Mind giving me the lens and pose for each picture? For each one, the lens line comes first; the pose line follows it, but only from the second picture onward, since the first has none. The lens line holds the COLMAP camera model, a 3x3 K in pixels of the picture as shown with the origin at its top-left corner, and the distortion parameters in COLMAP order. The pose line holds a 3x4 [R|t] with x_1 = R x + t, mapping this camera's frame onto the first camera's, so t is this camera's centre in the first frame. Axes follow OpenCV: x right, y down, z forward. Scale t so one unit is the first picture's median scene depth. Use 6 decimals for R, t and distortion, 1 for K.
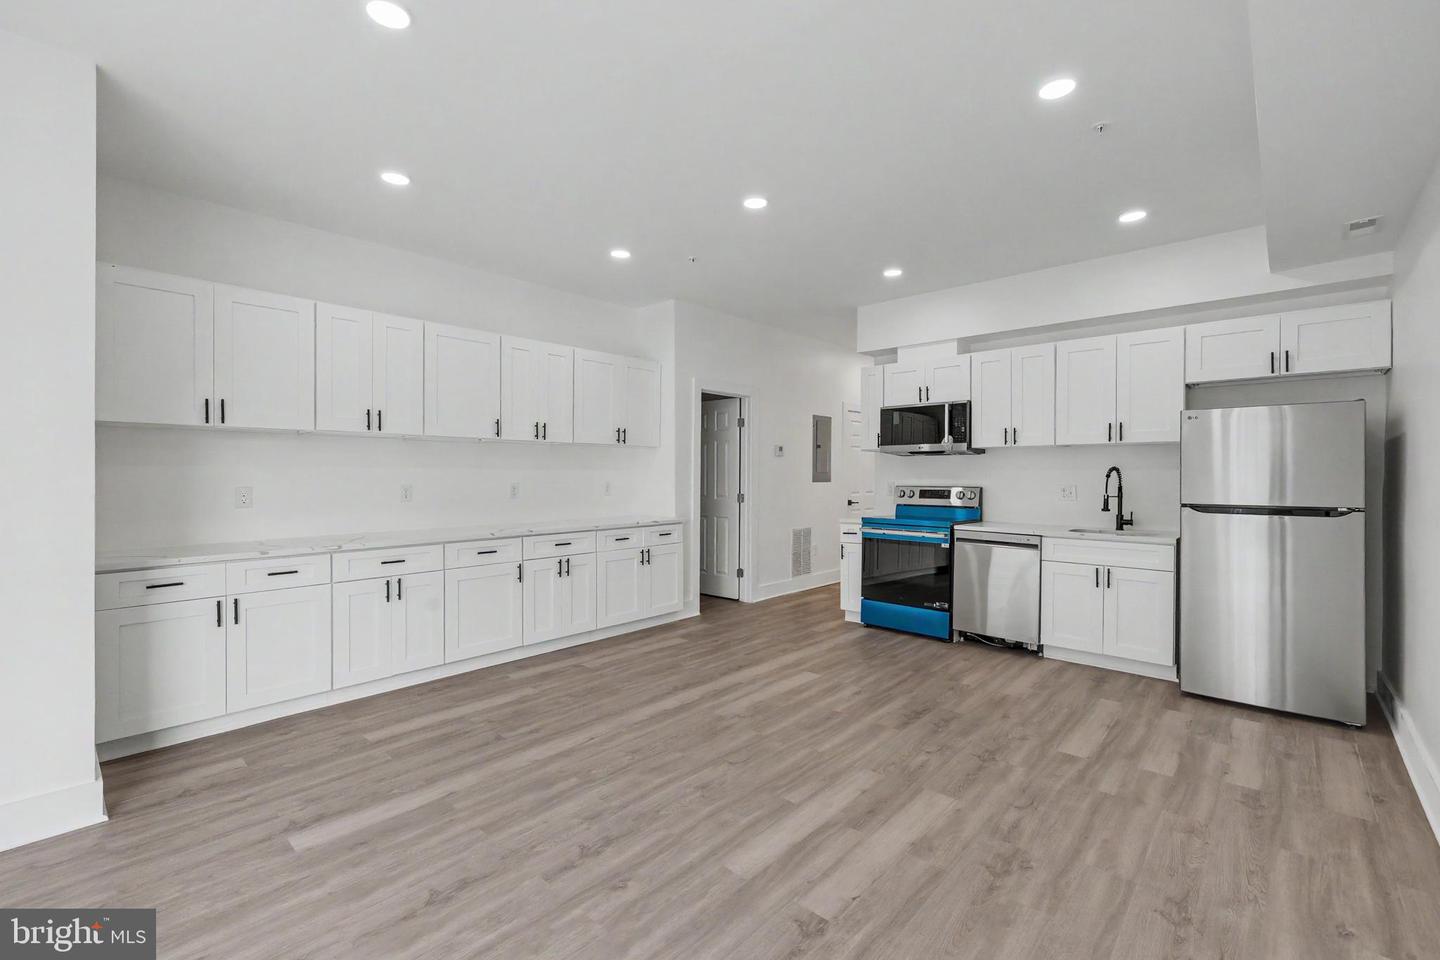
lens RADIAL K [[613.8, 0, 723.6], [0, 613.8, 471.9], [0, 0, 1]] dist [0.000060, 0.000295]
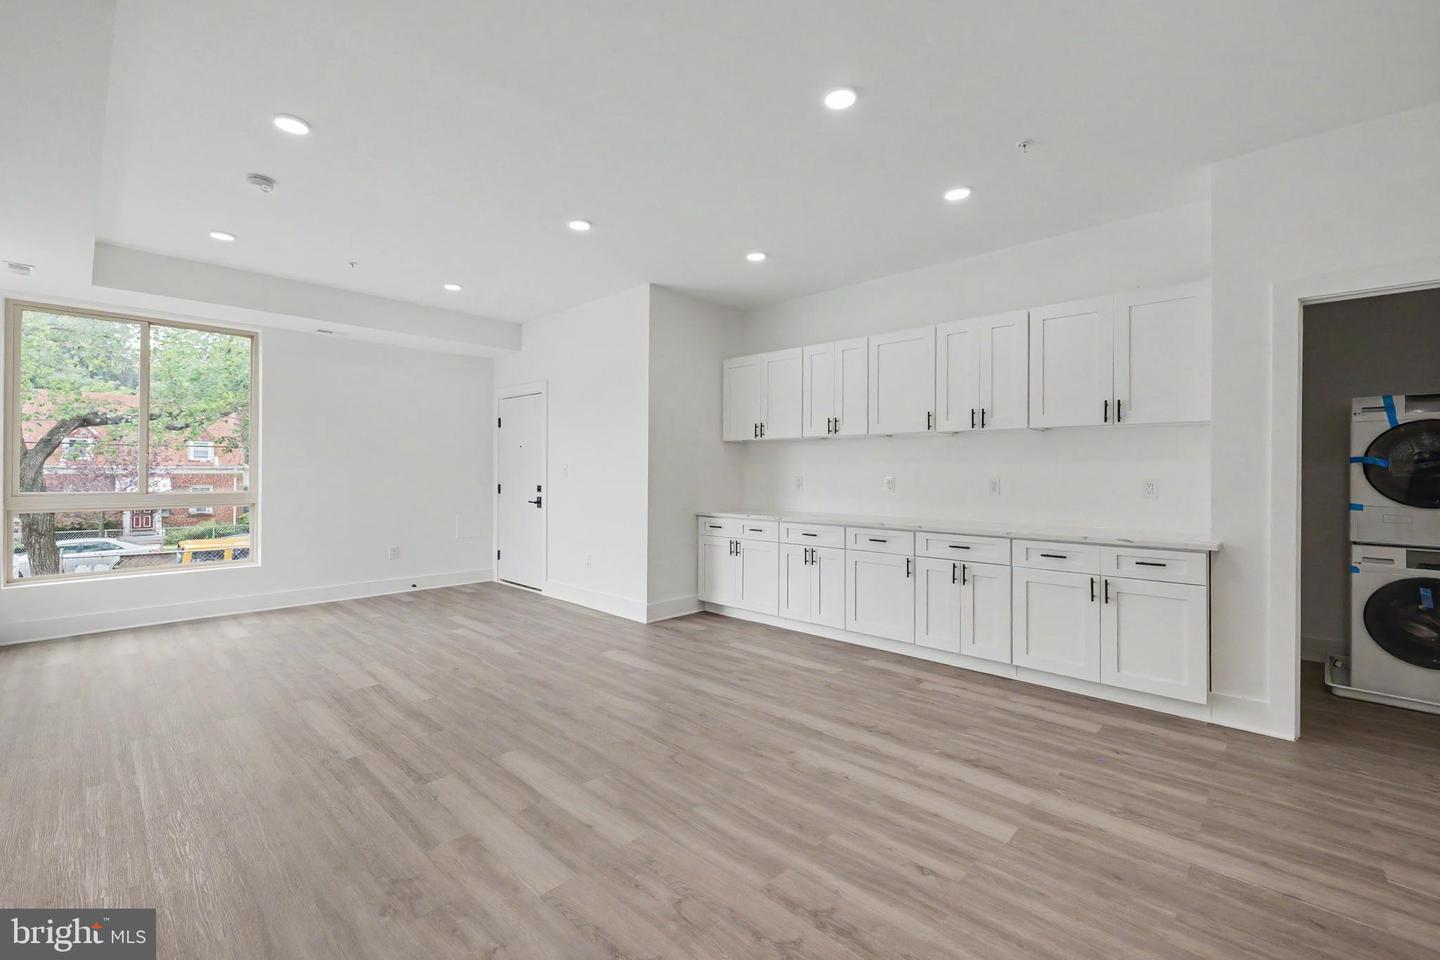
lens RADIAL K [[613.8, 0, 723.6], [0, 613.8, 471.9], [0, 0, 1]] dist [0.000060, 0.000295]
pose [[-0.022074, -0.001581, -0.999755, 0.837164], [-0.001320, 0.999998, -0.001552, 0.017255], [0.999755, 0.001285, -0.022076, 0.927914]]
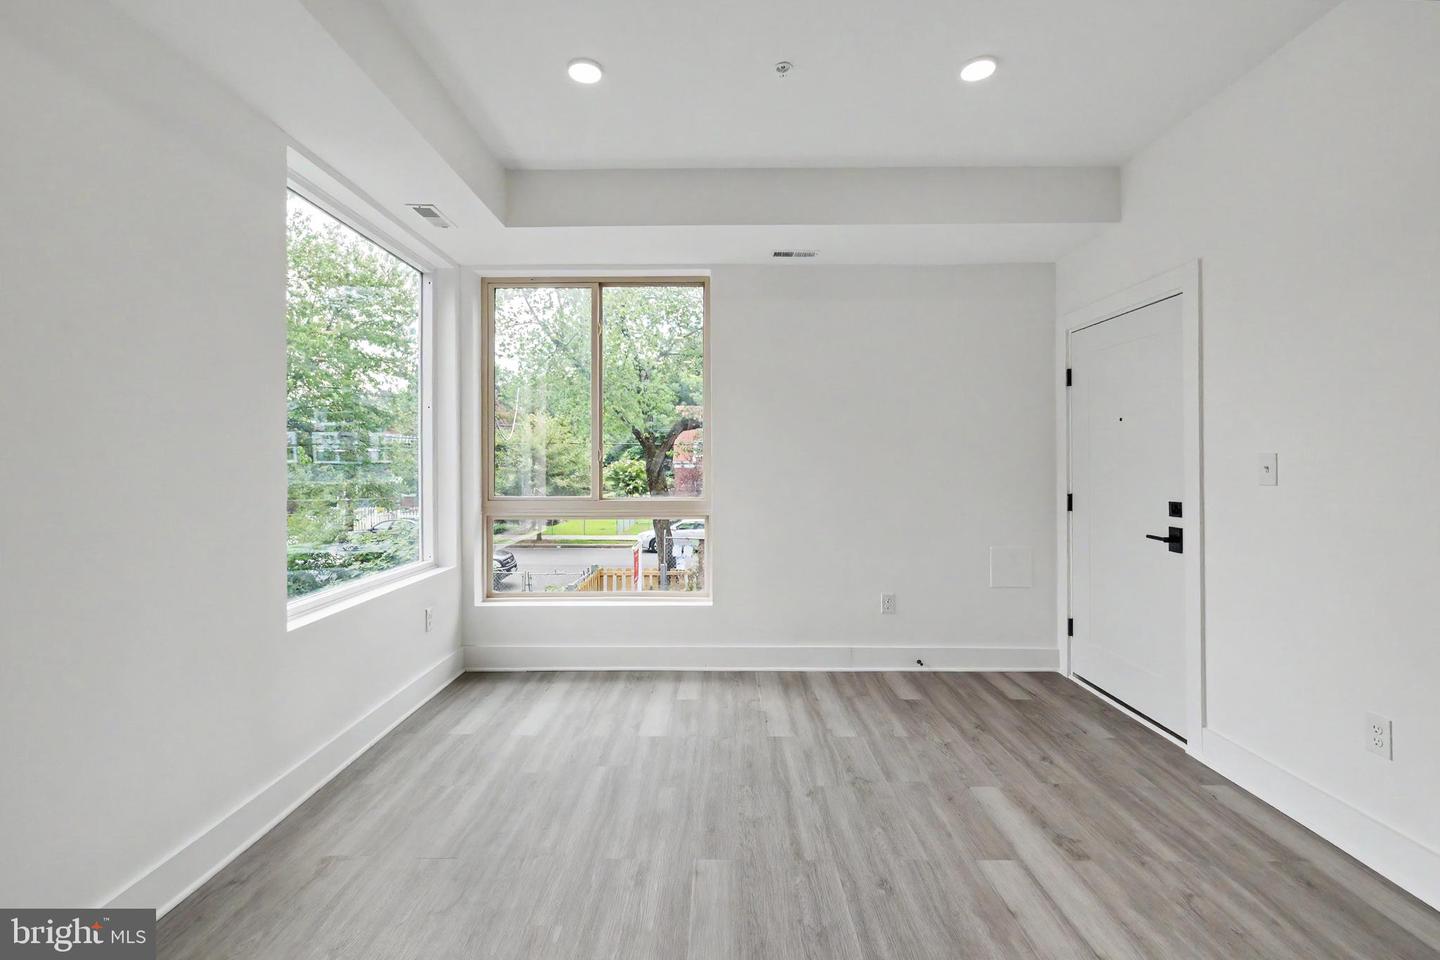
lens RADIAL K [[619.8, 0, 714.6], [0, 619.8, 461.5], [0, 0, 1]] dist [0.010210, -0.000002]
pose [[-0.746097, -0.003723, -0.665827, -0.009840], [0.001270, 0.999975, -0.007015, 0.005505], [0.665836, -0.006079, -0.746073, 0.528363]]
